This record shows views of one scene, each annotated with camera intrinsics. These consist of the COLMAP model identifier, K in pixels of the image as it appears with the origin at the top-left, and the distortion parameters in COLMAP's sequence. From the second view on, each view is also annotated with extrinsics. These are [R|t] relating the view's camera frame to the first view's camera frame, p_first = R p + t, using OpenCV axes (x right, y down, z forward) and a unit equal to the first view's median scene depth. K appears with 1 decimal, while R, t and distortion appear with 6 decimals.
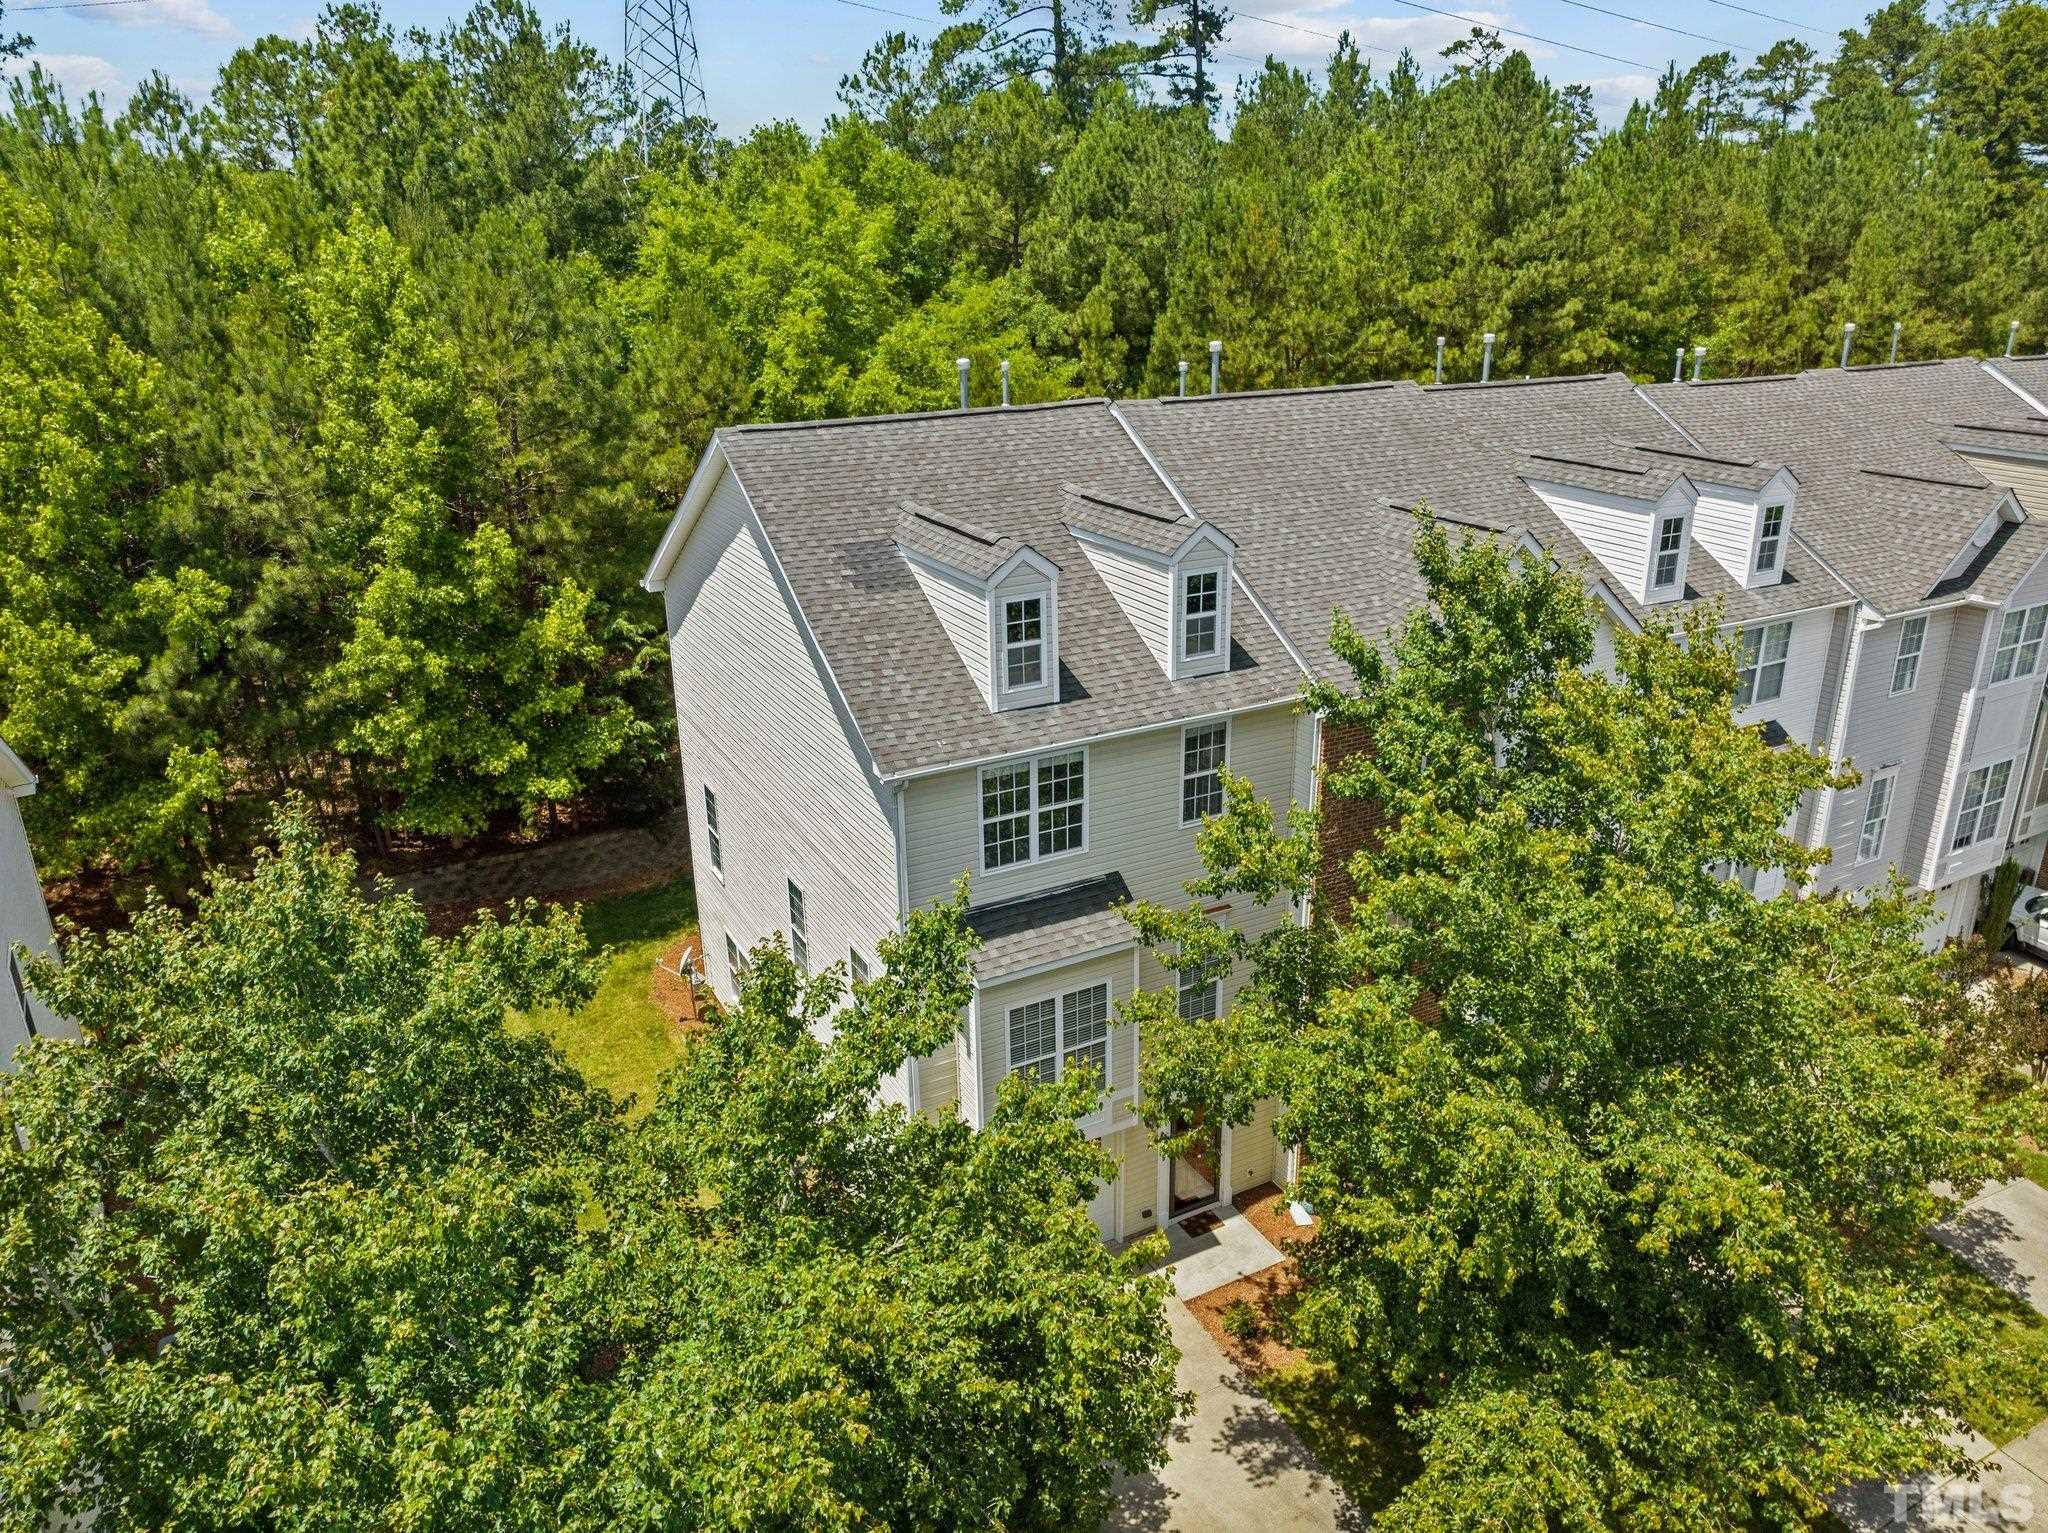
lens RADIAL K [[1419.0, 0, 1024.0], [0, 1419.0, 766.5], [0, 0, 1]] dist [-0.041344, 0.023602]
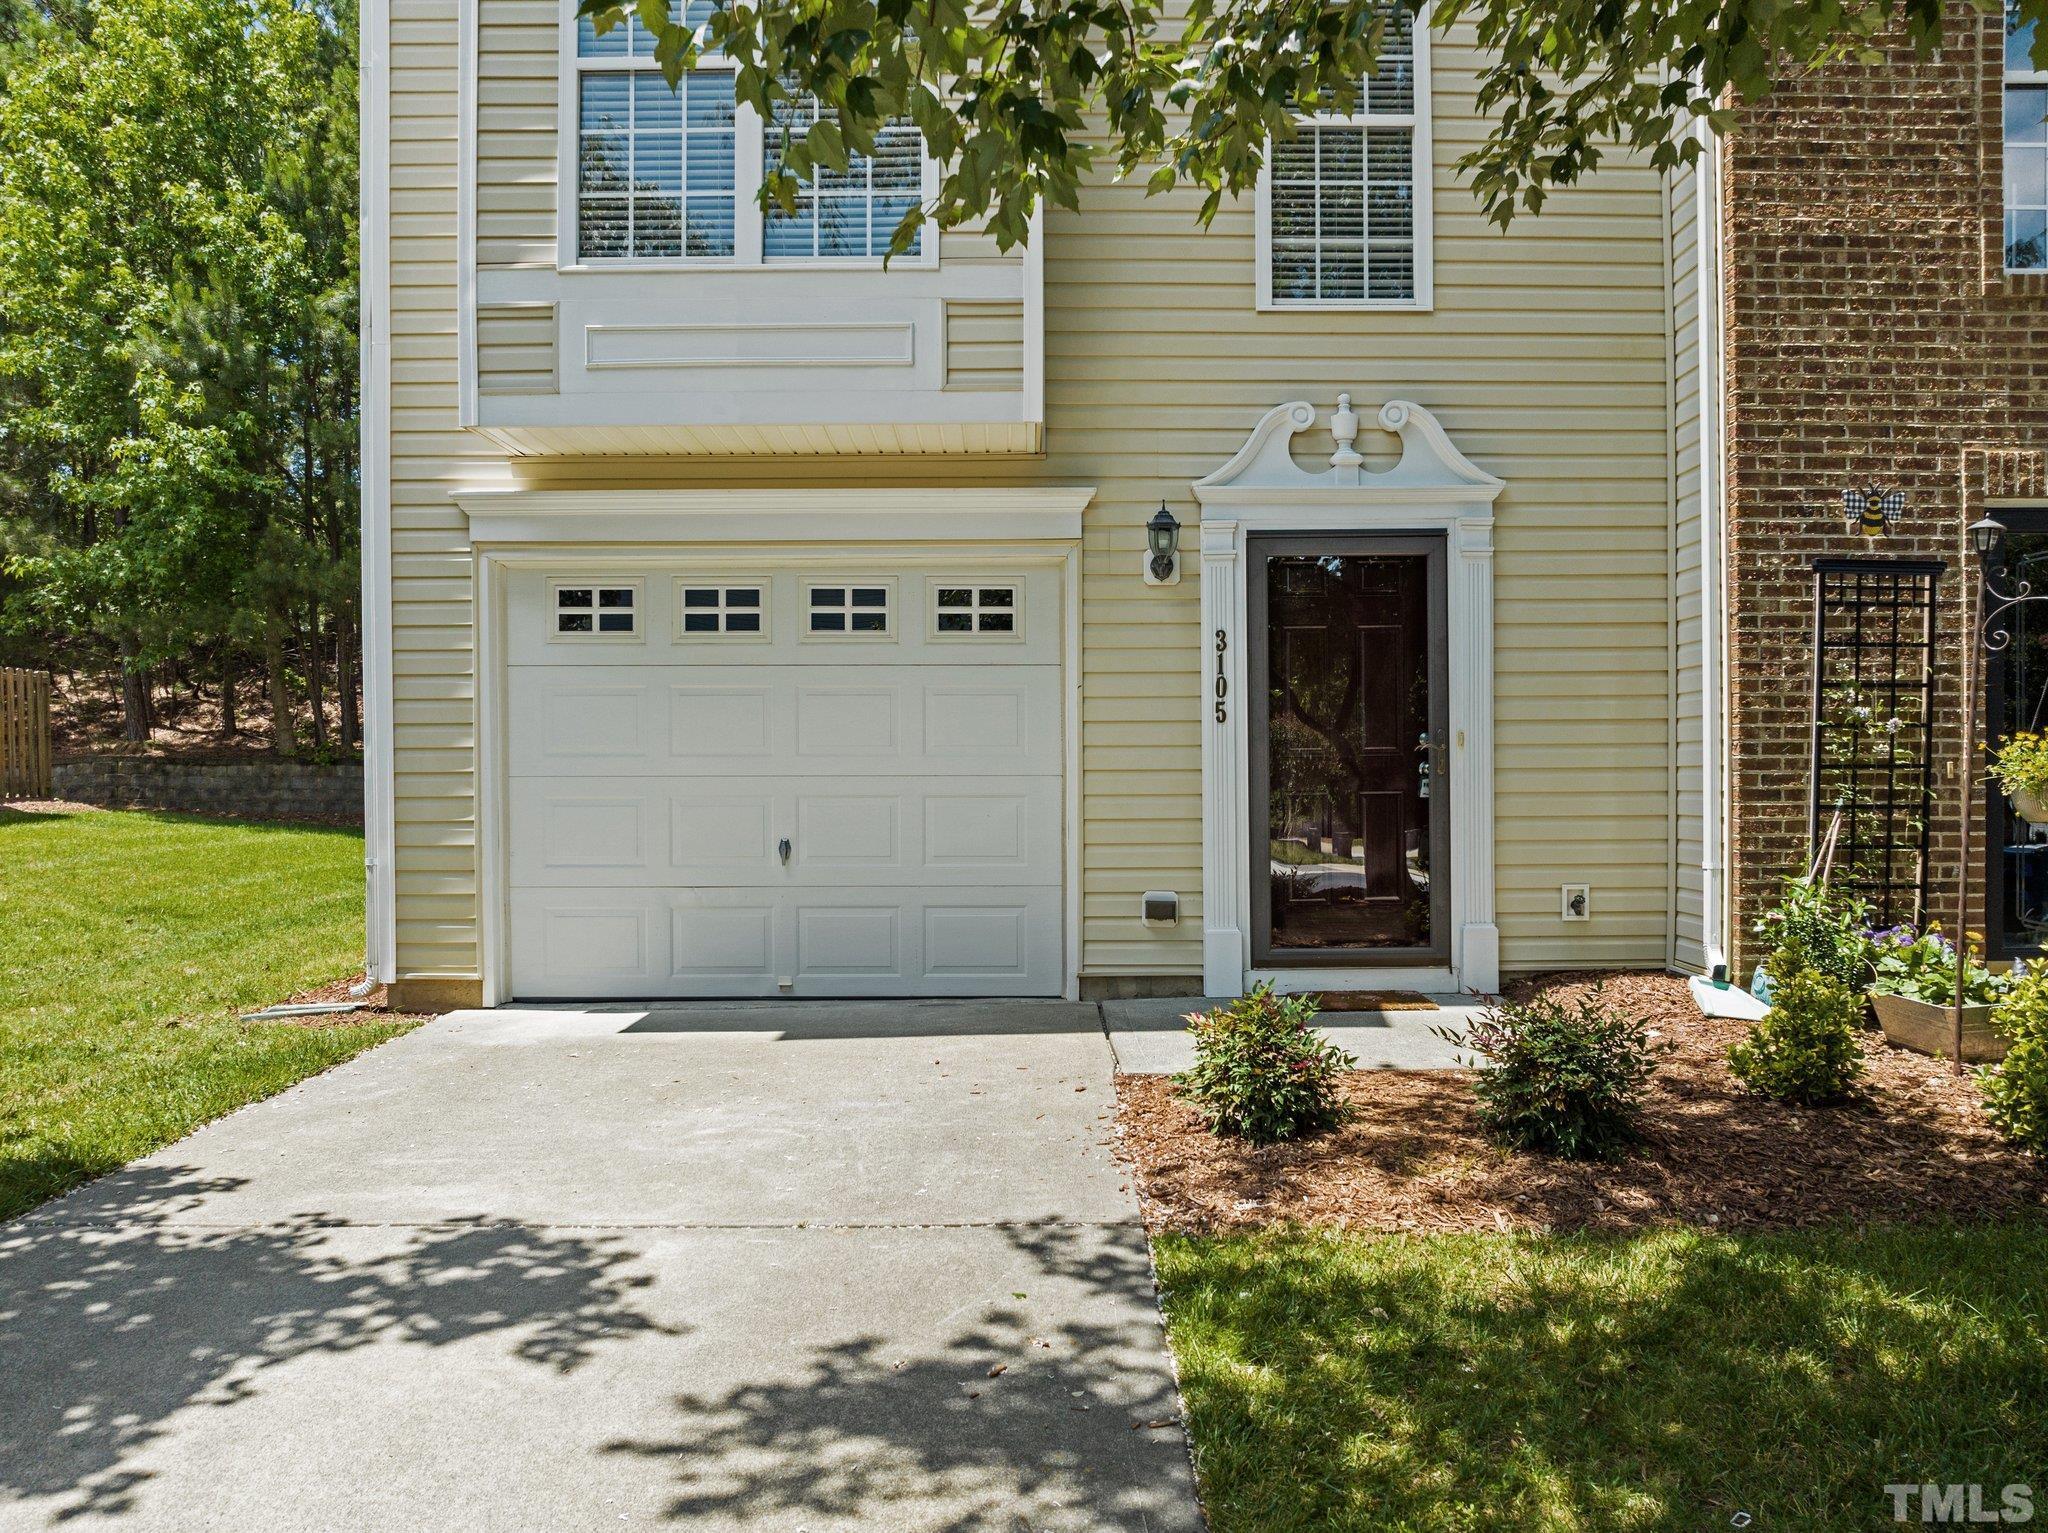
lens RADIAL K [[1464.5, 0, 996.9], [0, 1464.5, 769.6], [0, 0, 1]] dist [-0.026066, -0.002680]
pose [[0.893306, 0.025541, -0.448722, 0.212448], [-0.168411, 0.944667, -0.281500, 0.406449], [0.416703, 0.327036, 0.848178, 0.756508]]
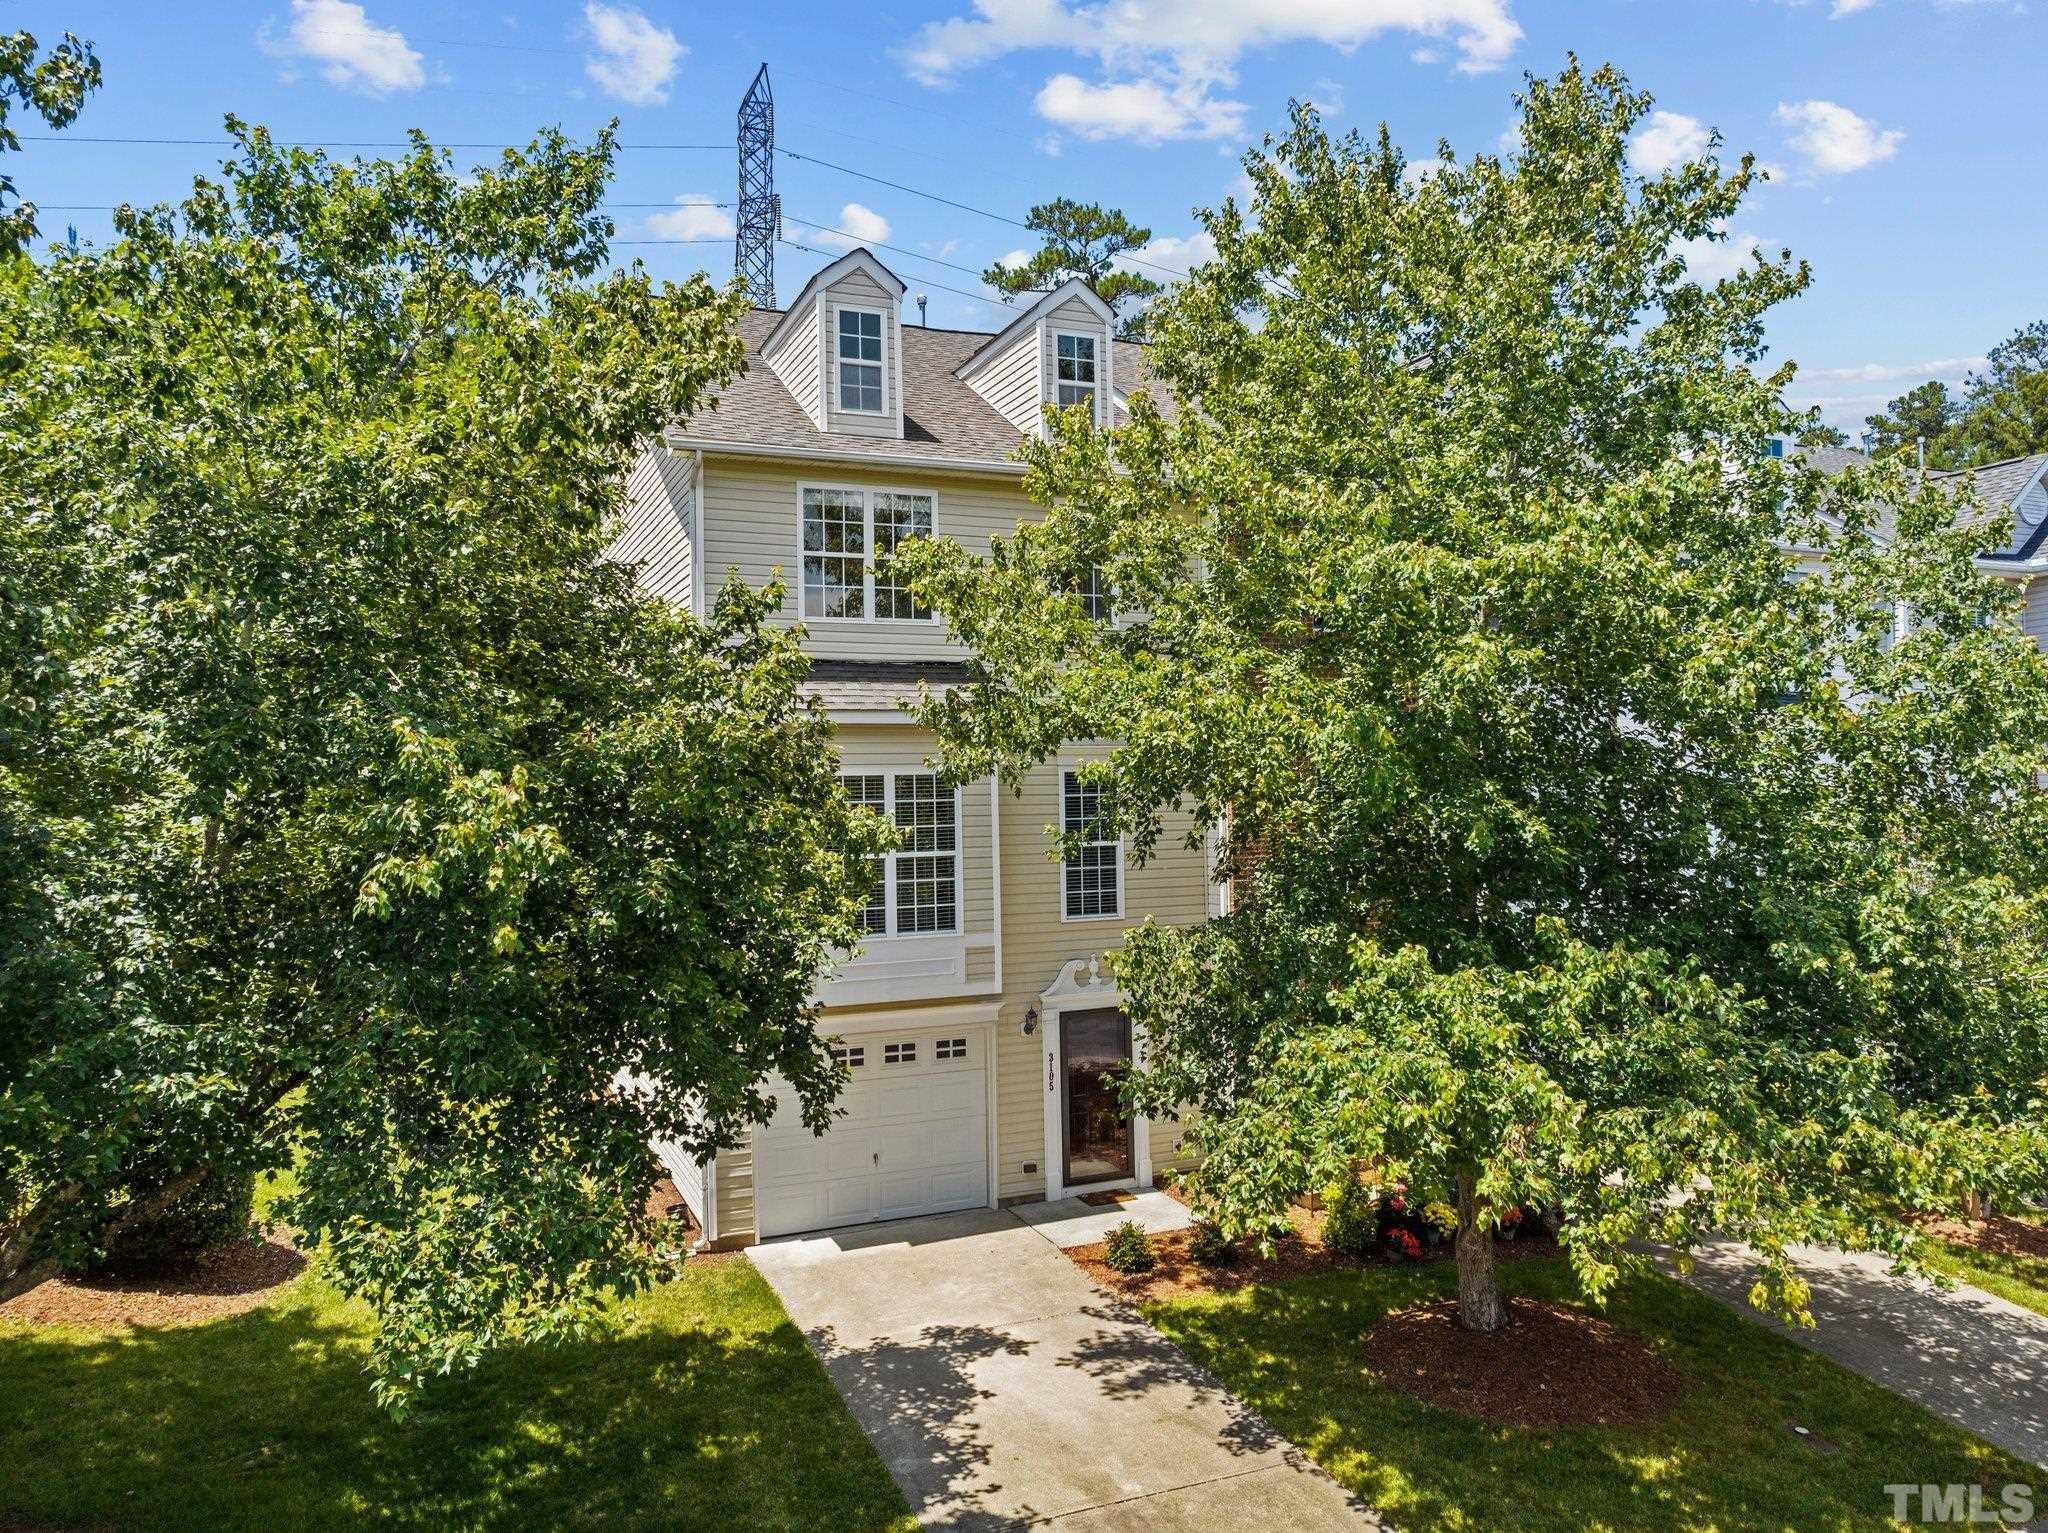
lens RADIAL K [[1419.0, 0, 1024.0], [0, 1419.0, 766.5], [0, 0, 1]] dist [-0.041344, 0.023602]
pose [[0.997566, 0.006771, -0.069403, 0.145507], [-0.030670, 0.936447, -0.349466, 0.402618], [0.062626, 0.350743, 0.934375, 0.230087]]
